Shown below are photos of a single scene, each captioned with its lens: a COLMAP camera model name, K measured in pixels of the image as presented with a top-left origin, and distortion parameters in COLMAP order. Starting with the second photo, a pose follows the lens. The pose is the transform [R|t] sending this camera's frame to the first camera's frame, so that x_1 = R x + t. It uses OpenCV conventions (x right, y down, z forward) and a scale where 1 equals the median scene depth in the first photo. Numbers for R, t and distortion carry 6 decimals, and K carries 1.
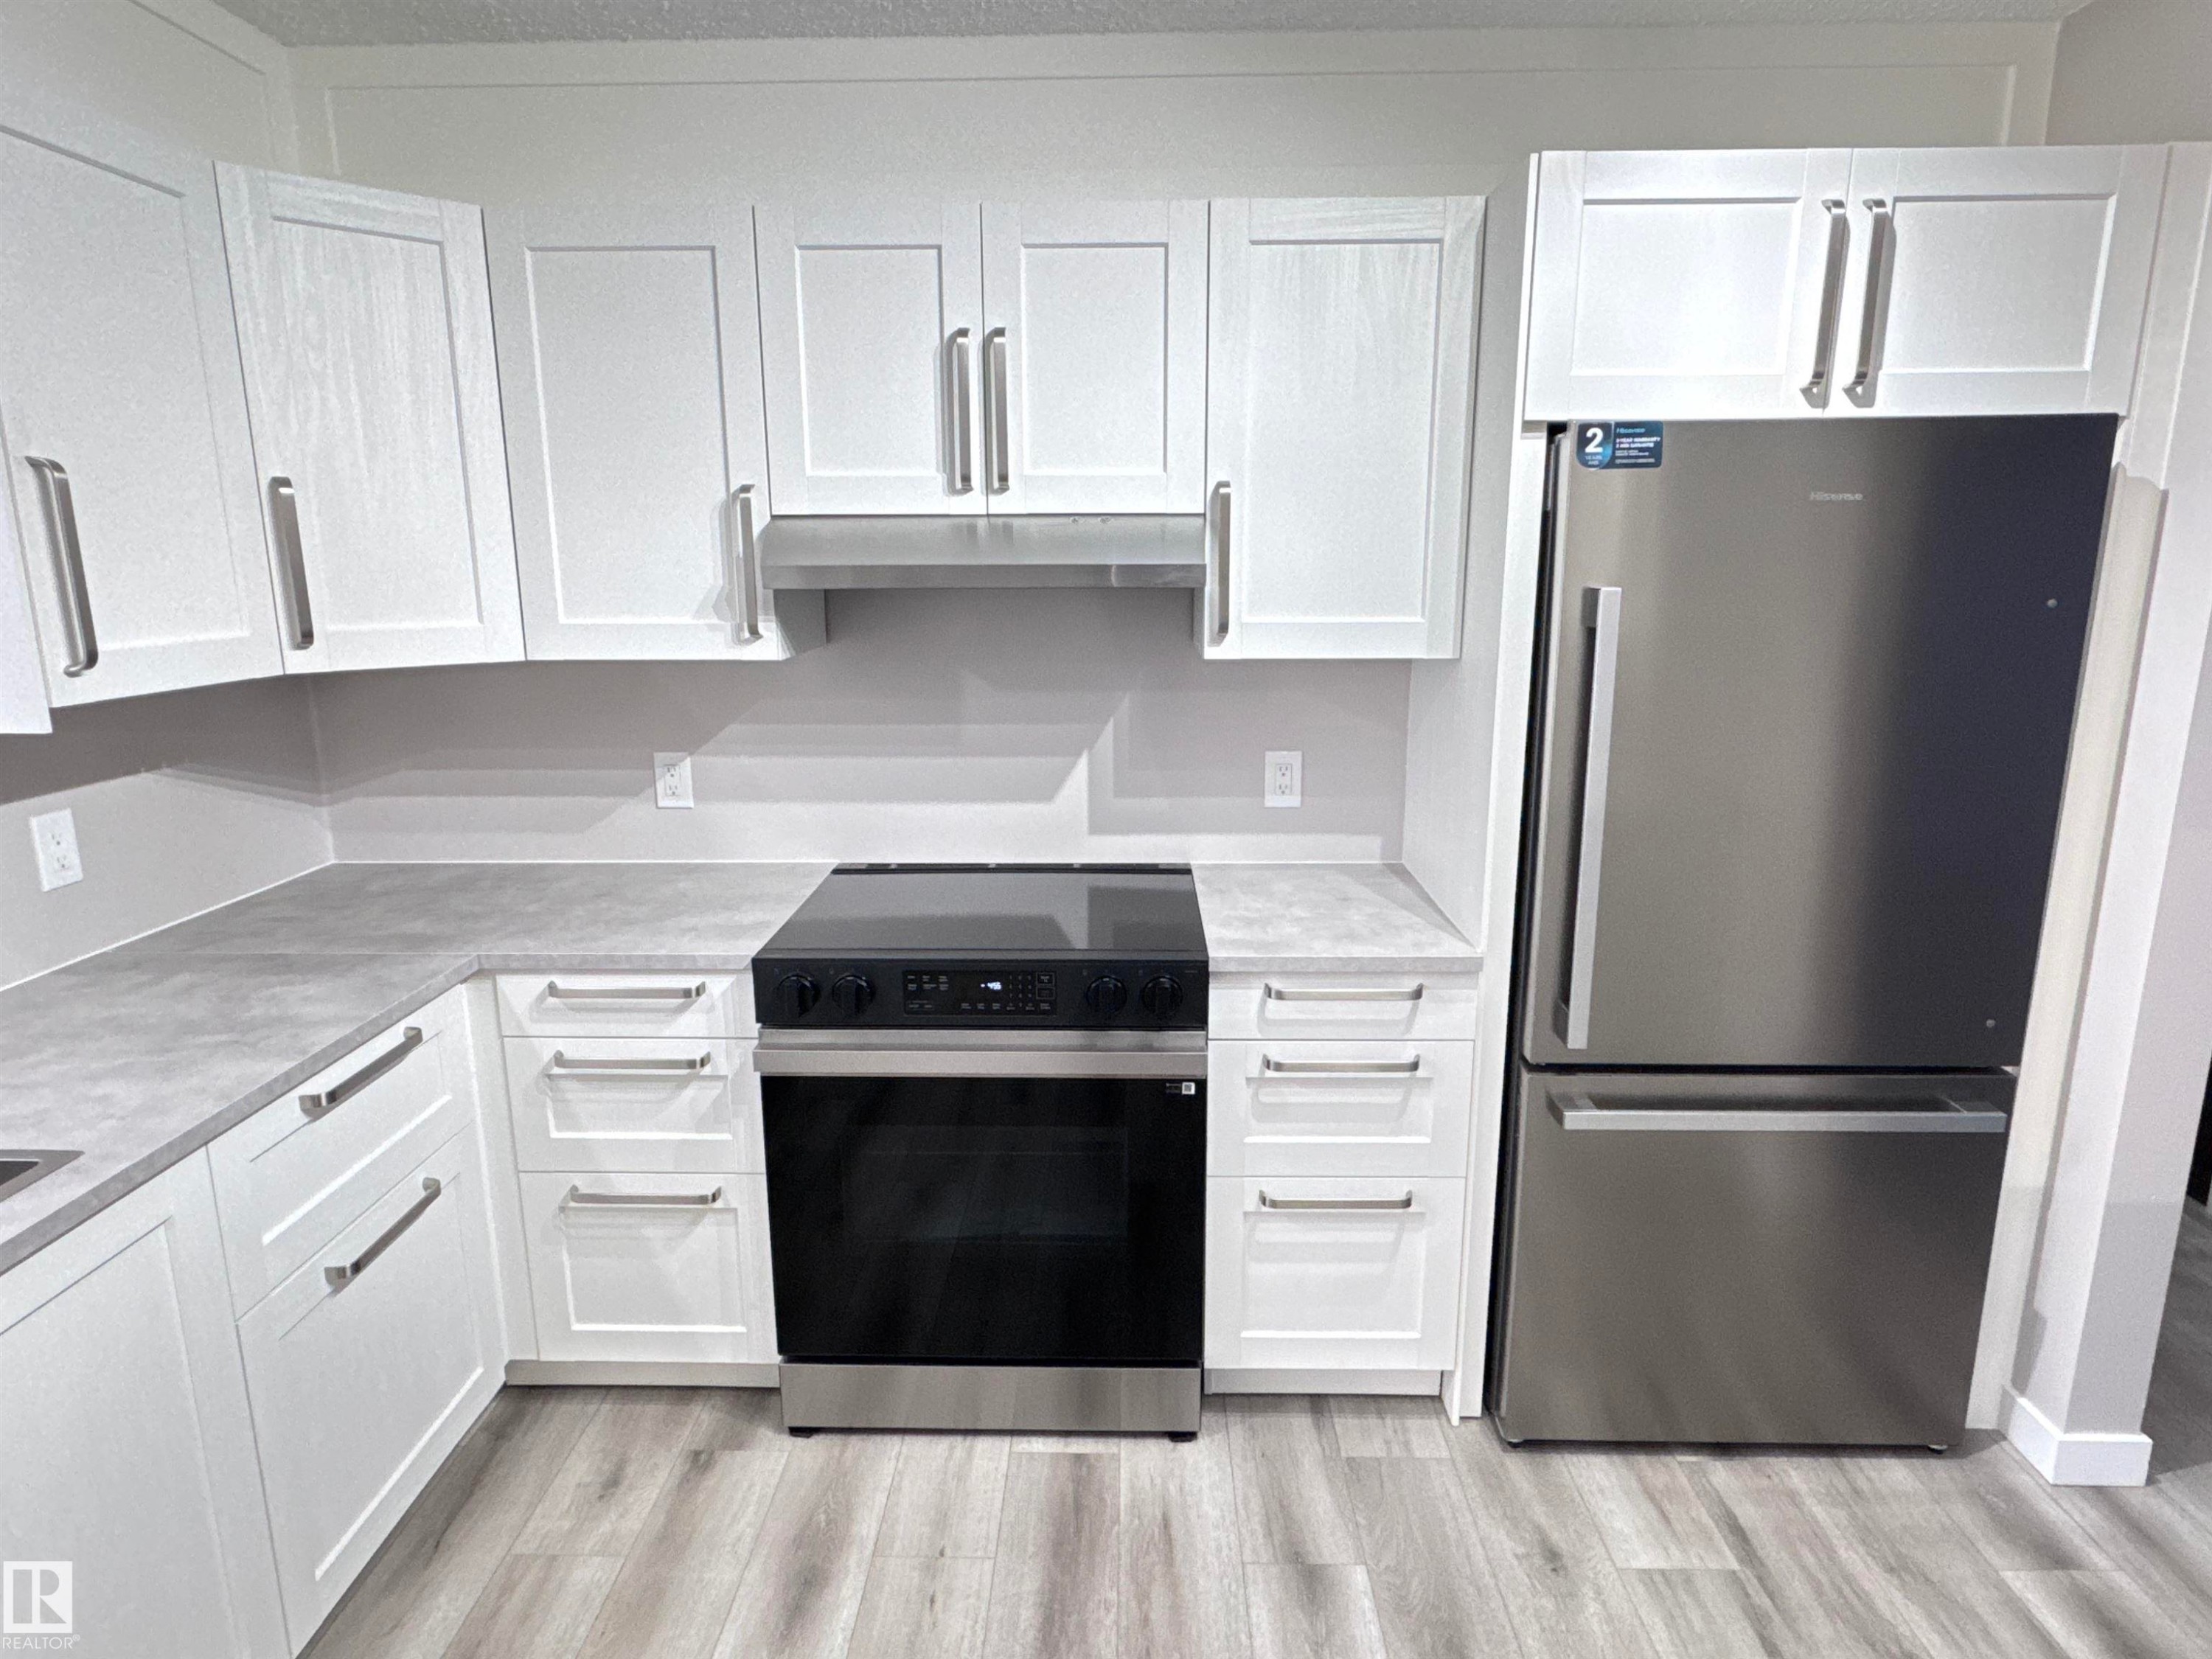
lens RADIAL K [[1298.4, 0, 1106.0], [0, 1298.4, 829.5], [0, 0, 1]] dist [0.000678, 0.002190]
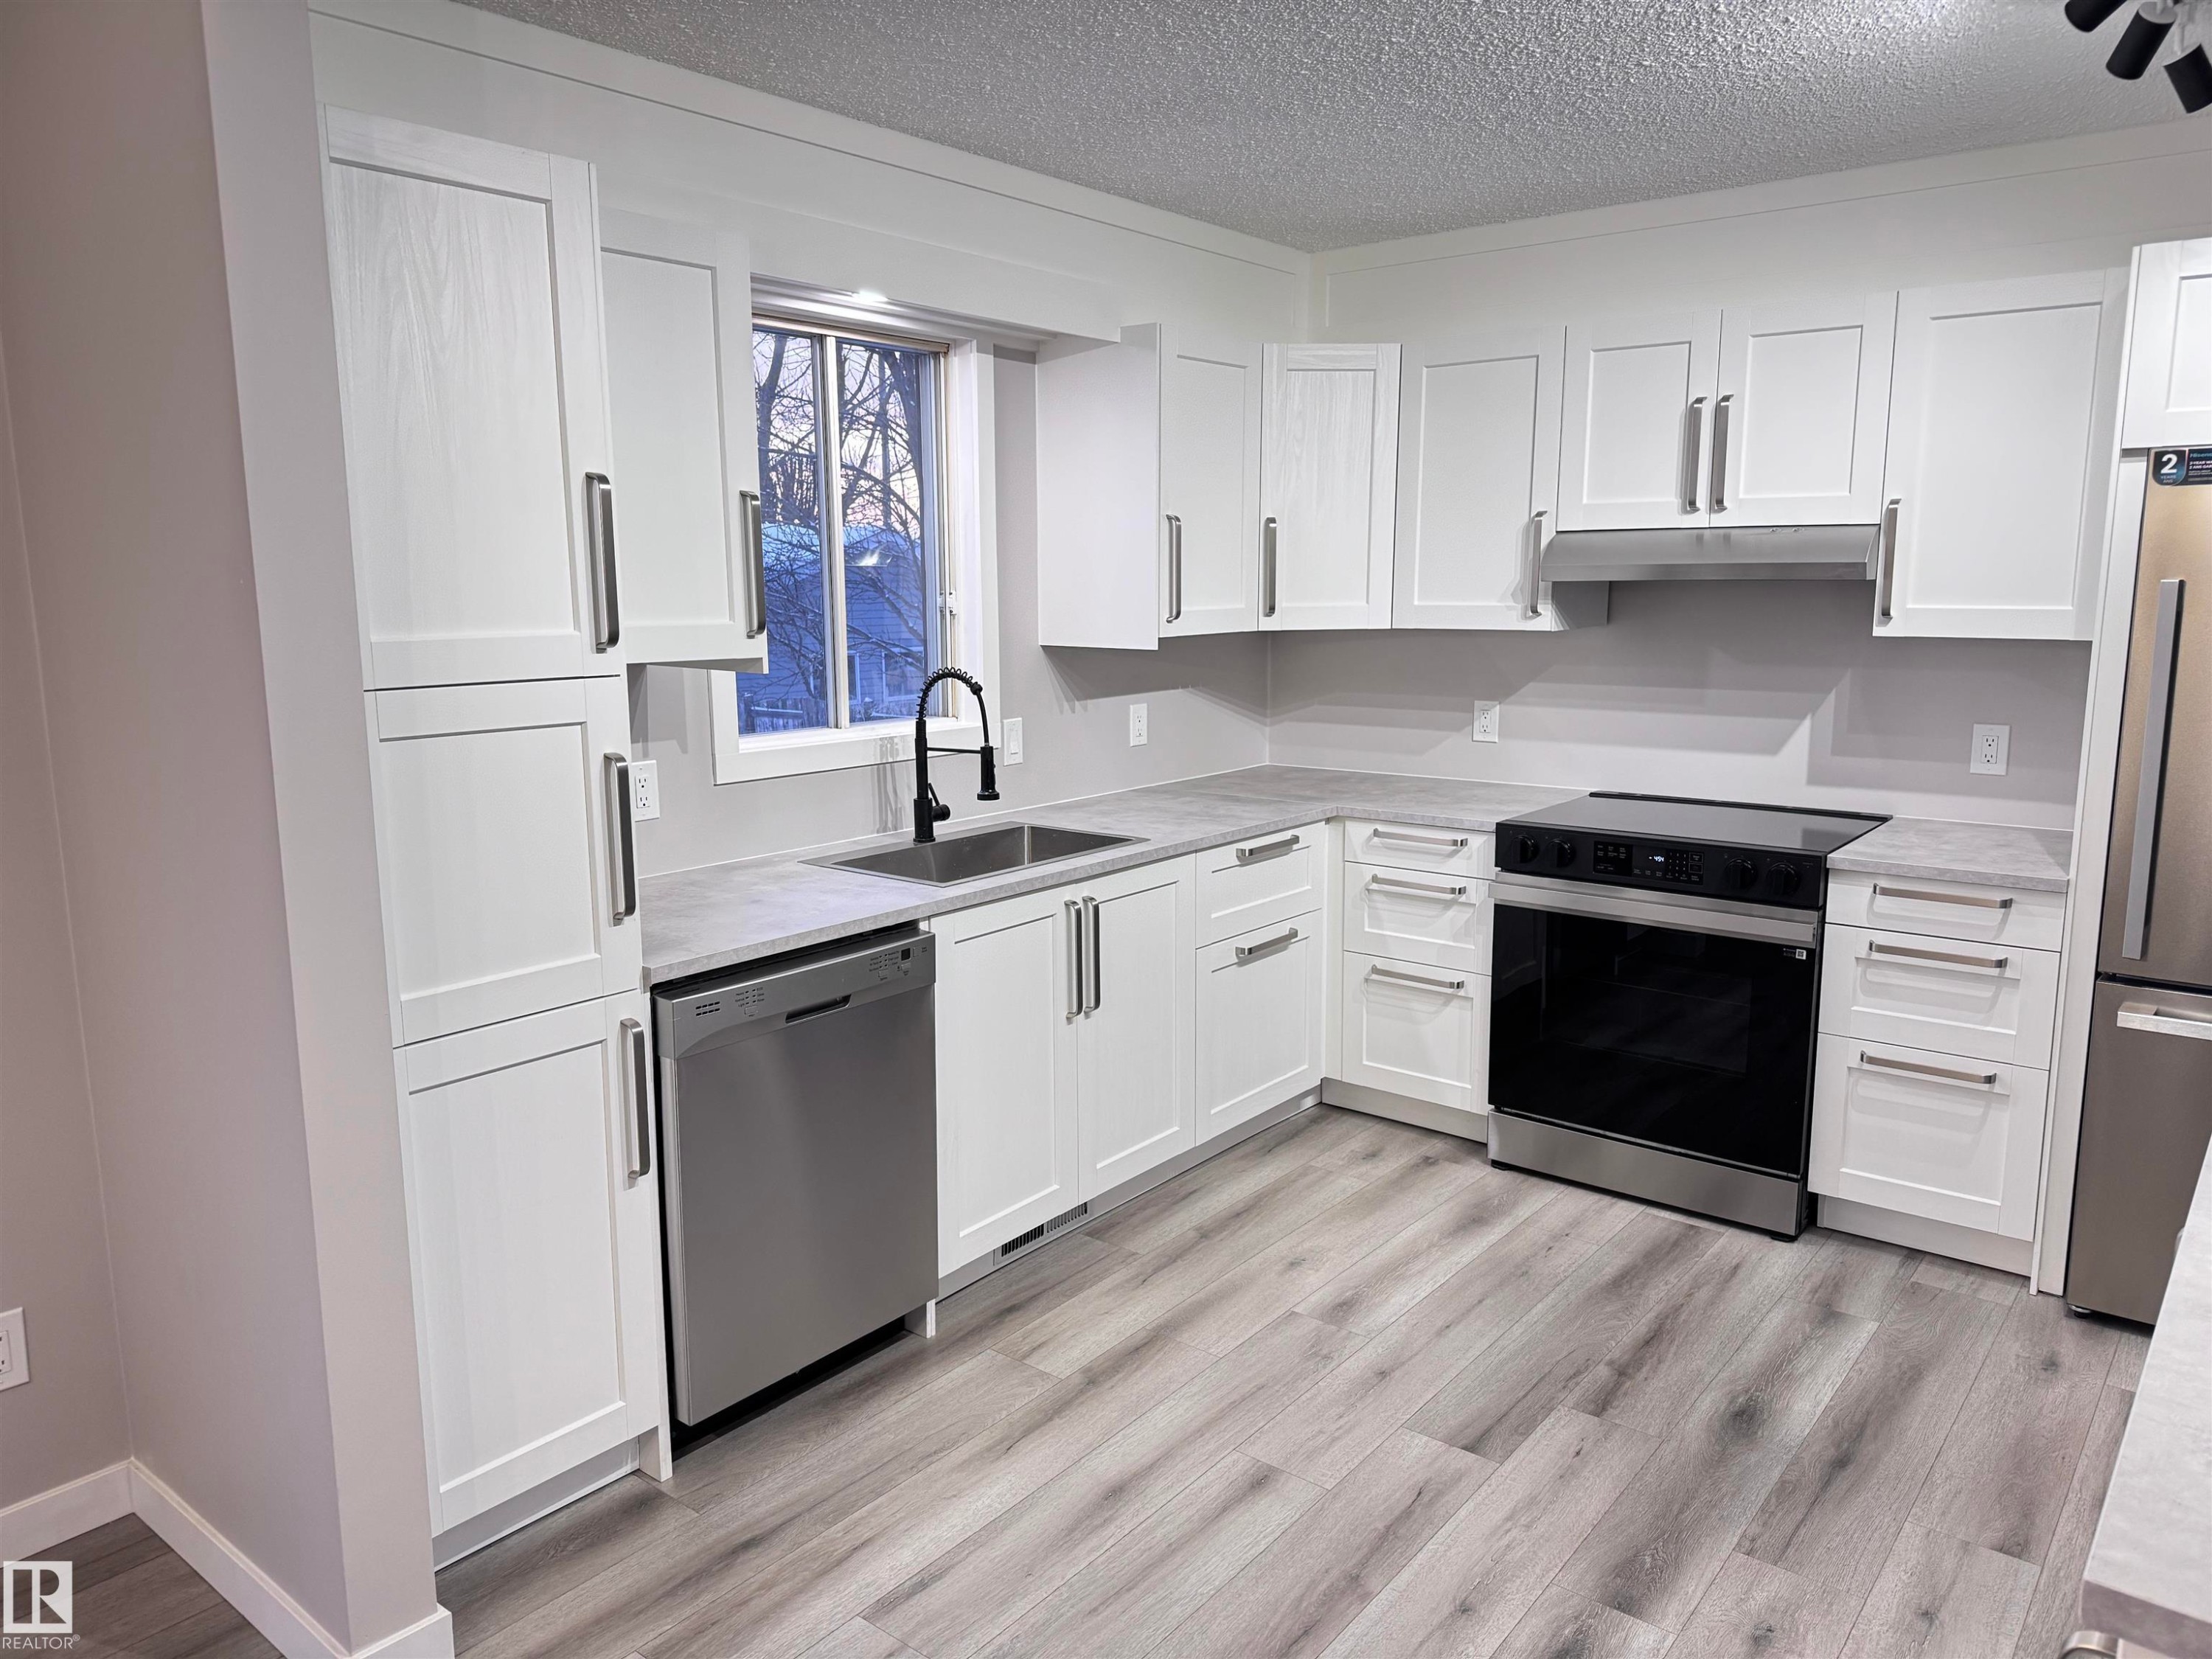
lens RADIAL K [[1522.8, 0, 1067.0], [0, 1522.8, 837.3], [0, 0, 1]] dist [0.076520, -0.115513]
pose [[0.777256, 0.106051, -0.620182, 0.439664], [-0.126719, 0.991880, 0.010799, 0.156898], [0.616291, 0.070195, 0.784383, -0.699995]]
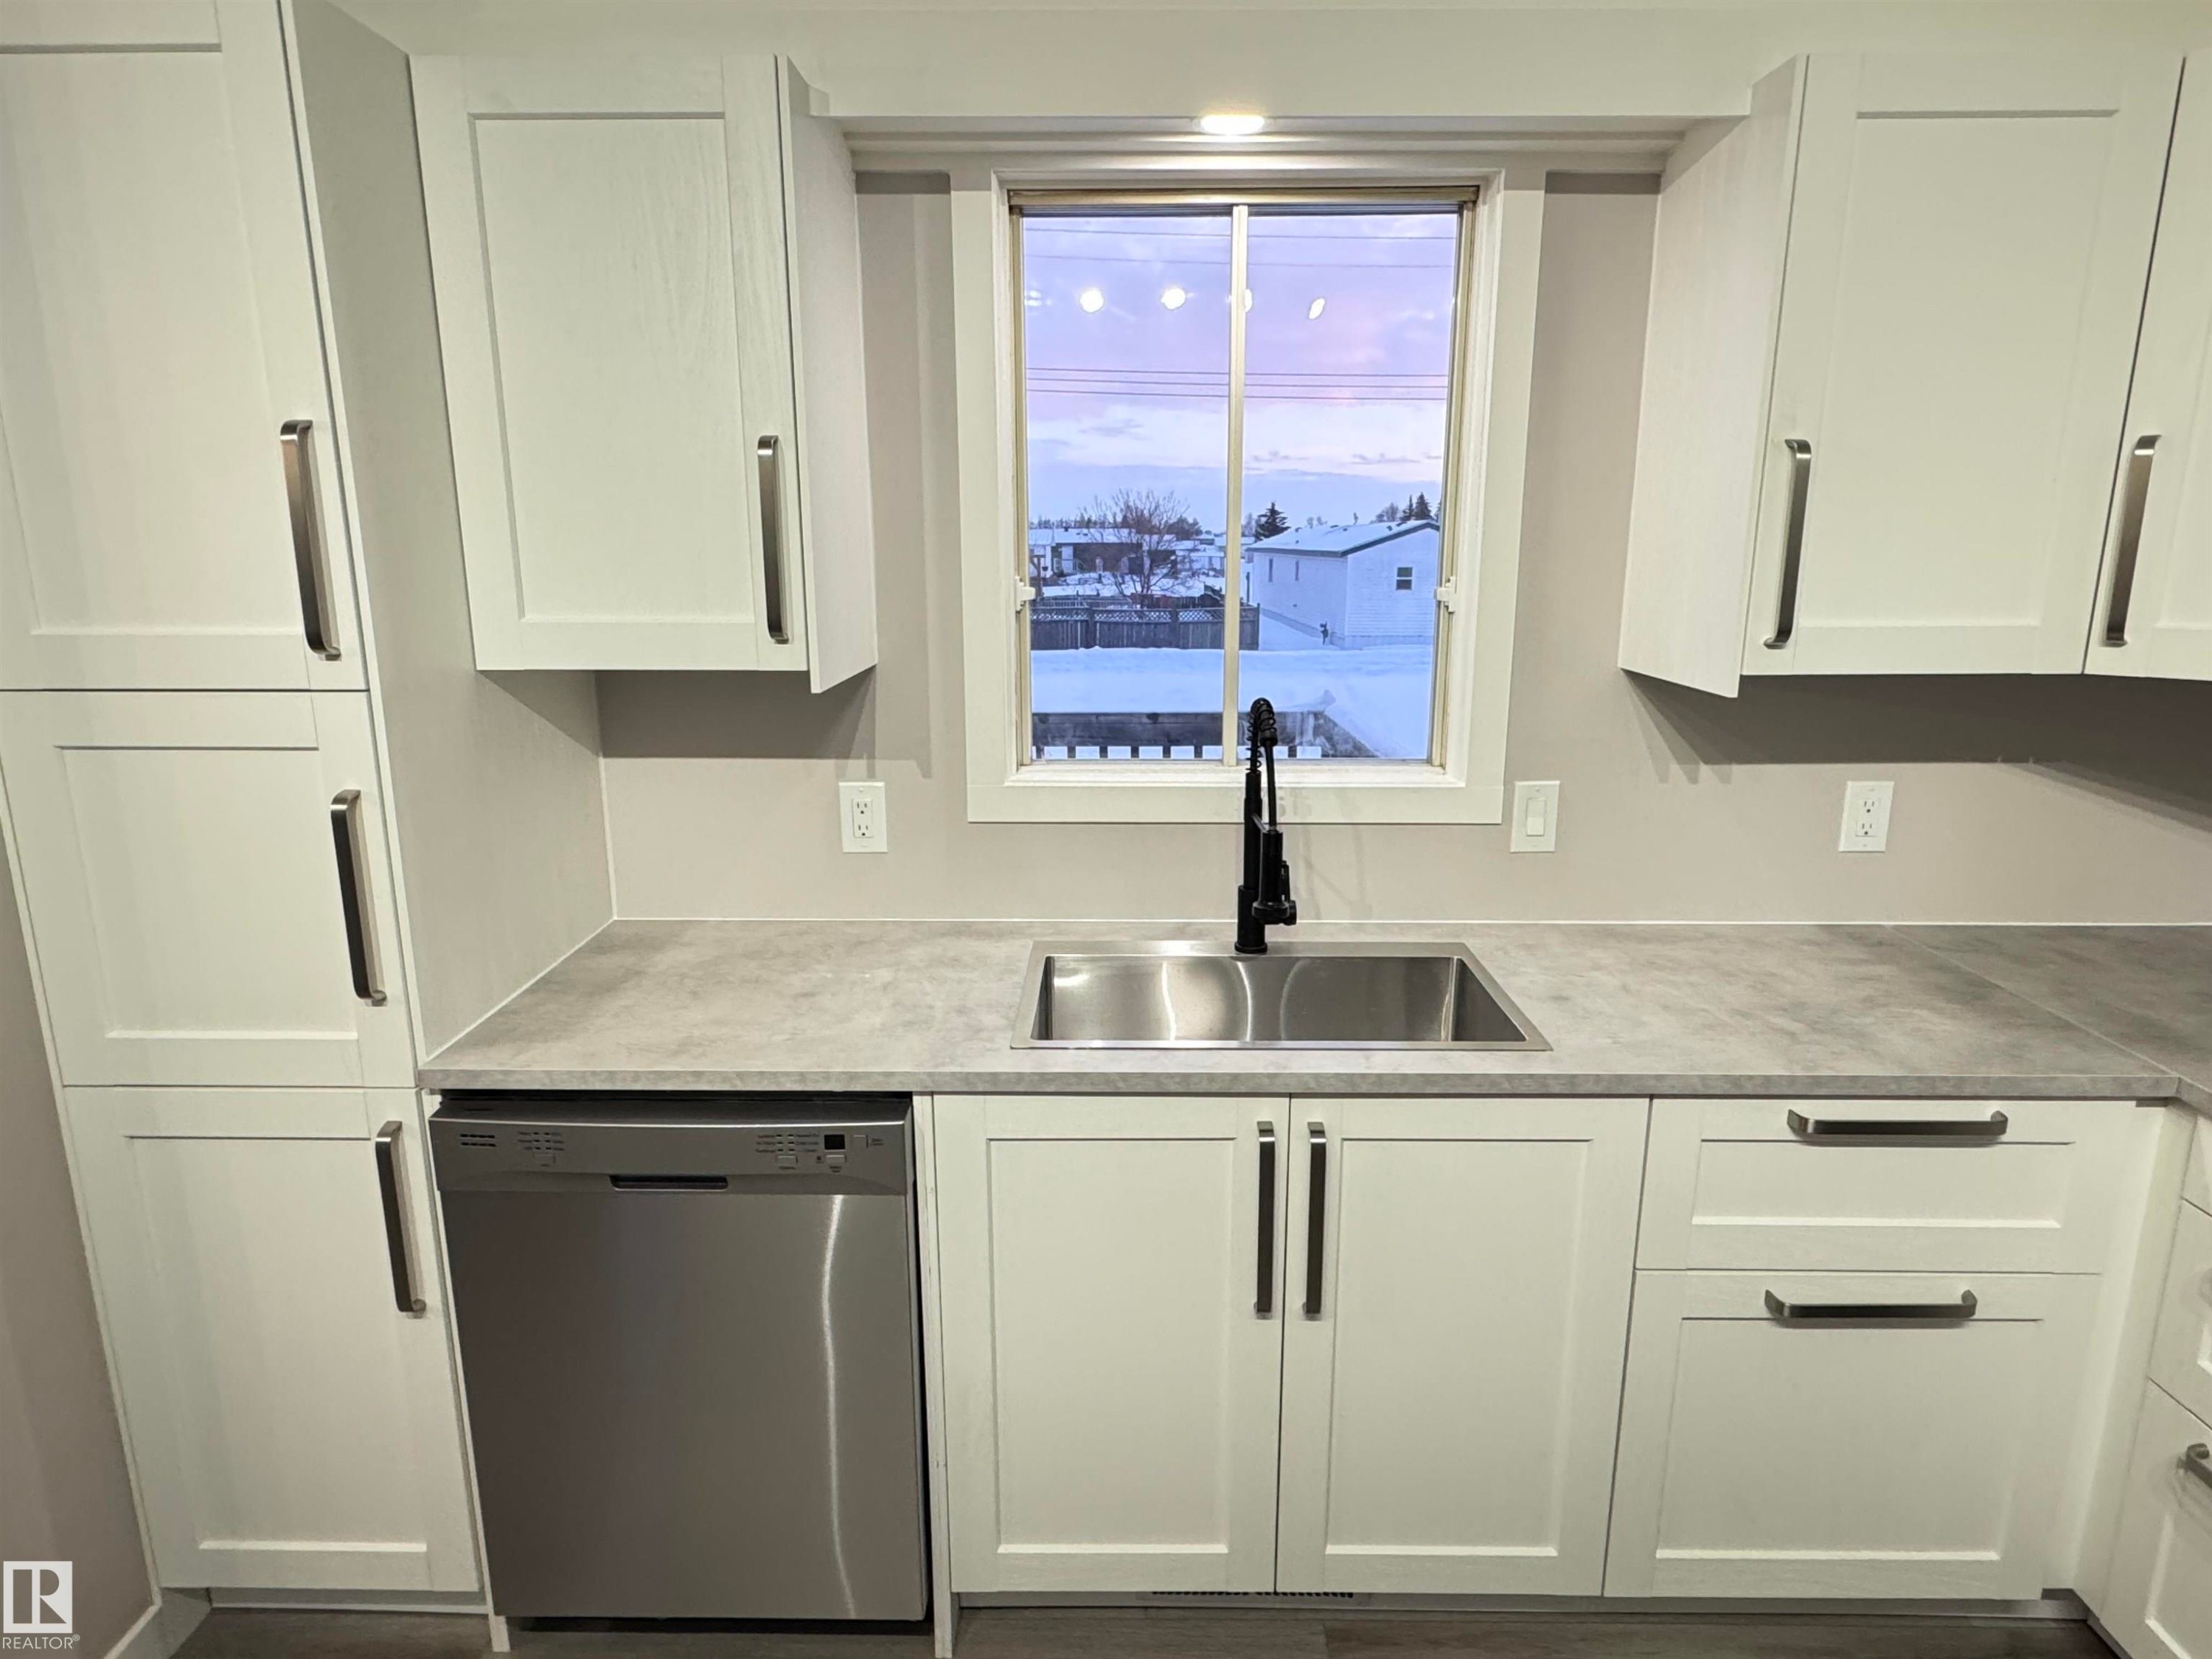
lens RADIAL K [[1260.8, 0, 1084.7], [0, 1260.8, 828.5], [0, 0, 1]] dist [-0.000501, 0.000445]
pose [[0.000044, 0.222897, -0.974842, 0.176938], [-0.204731, 0.954195, 0.218167, -0.066185], [0.978818, 0.199571, 0.045676, 0.334739]]
